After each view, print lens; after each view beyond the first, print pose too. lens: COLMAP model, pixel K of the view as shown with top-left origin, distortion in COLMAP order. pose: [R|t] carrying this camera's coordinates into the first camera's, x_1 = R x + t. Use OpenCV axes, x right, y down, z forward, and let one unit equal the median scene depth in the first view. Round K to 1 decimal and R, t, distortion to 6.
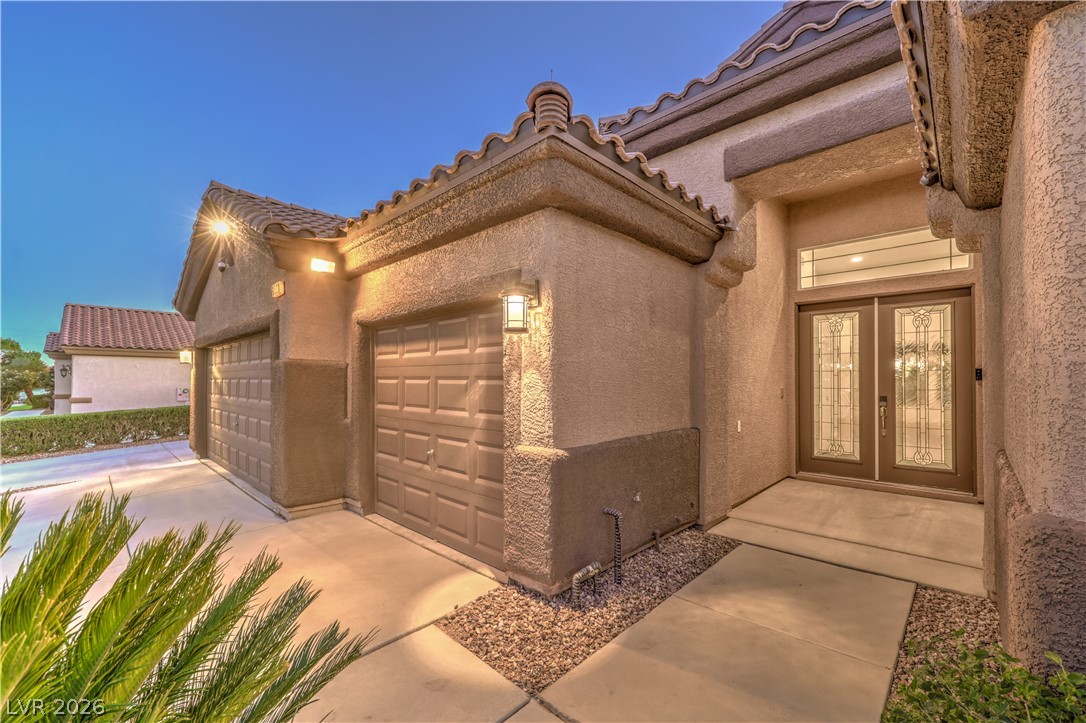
lens RADIAL K [[437.5, 0, 548.1], [0, 437.5, 370.7], [0, 0, 1]] dist [-0.000084, -0.000038]
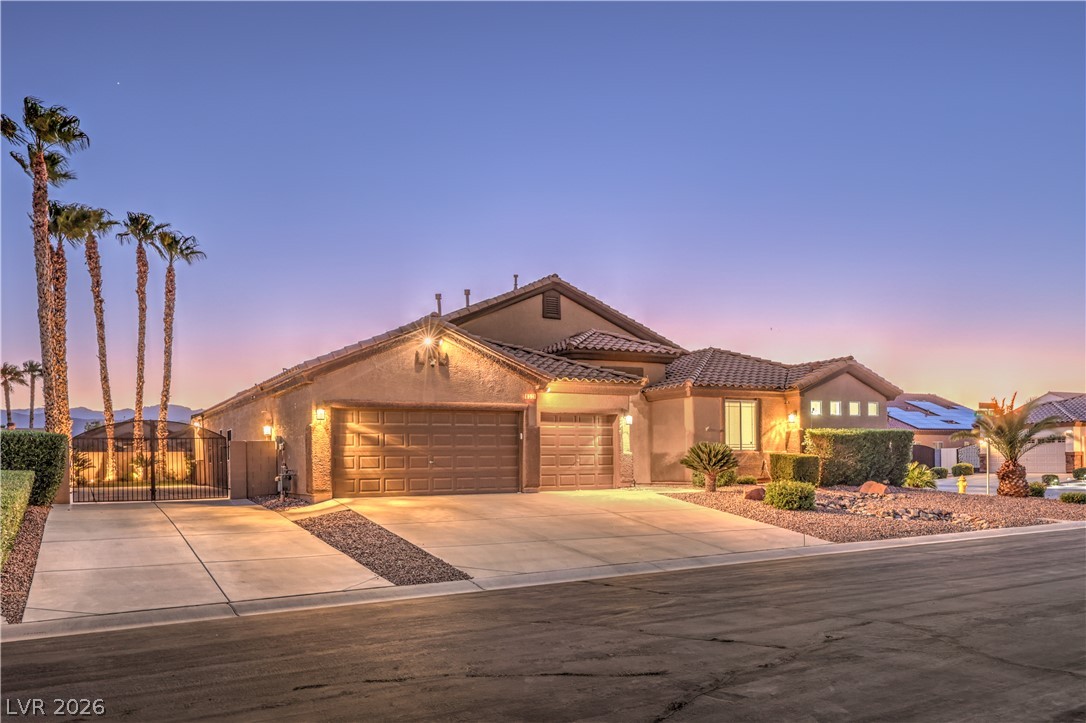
lens RADIAL K [[866.0, 0, 543.0], [0, 866.0, 361.5], [0, 0, 1]] dist [-0.006536, -0.004879]
pose [[0.326228, 0.106764, 0.939242, -5.929226], [-0.006289, 0.993825, -0.110784, 0.171105], [-0.945270, 0.030234, 0.324885, -0.698018]]
